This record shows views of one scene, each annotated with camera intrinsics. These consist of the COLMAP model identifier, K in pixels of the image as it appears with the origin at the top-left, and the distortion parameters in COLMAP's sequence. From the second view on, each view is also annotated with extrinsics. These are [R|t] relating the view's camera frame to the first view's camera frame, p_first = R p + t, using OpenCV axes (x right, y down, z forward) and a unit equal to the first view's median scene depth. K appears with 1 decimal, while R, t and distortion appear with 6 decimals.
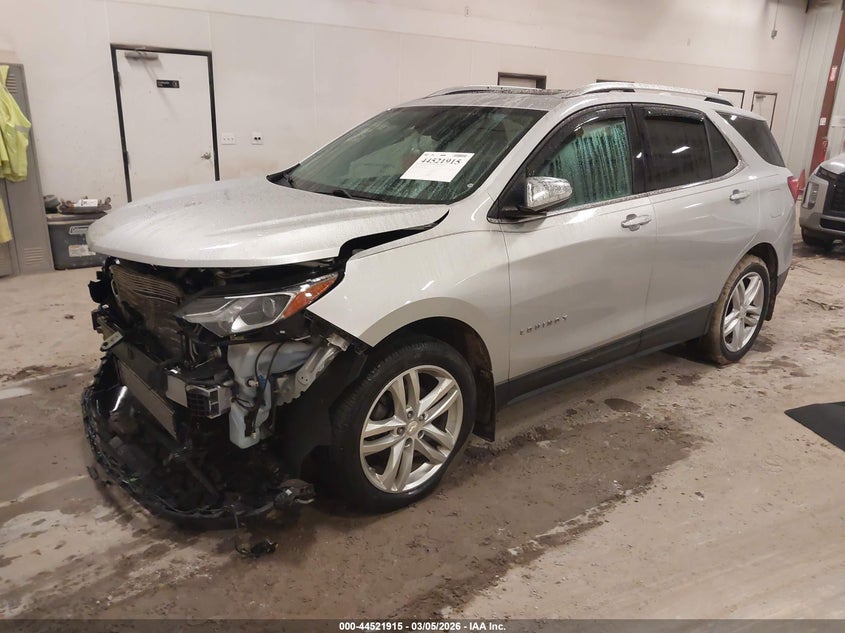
lens RADIAL K [[631.5, 0, 419.5], [0, 631.5, 316.6], [0, 0, 1]] dist [0.007707, 0.000260]
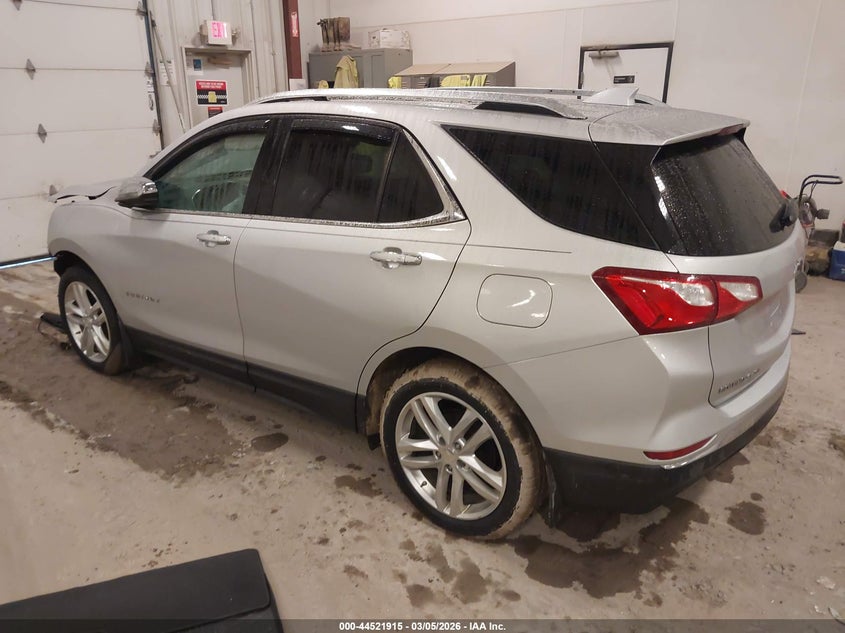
lens RADIAL K [[631.5, 0, 419.5], [0, 631.5, 316.6], [0, 0, 1]] dist [0.007707, 0.000260]
pose [[0.266718, 0.302405, -0.915103, 1.009301], [-0.278945, 0.933081, 0.227044, -0.259527], [0.922524, 0.194707, 0.333224, 0.743513]]
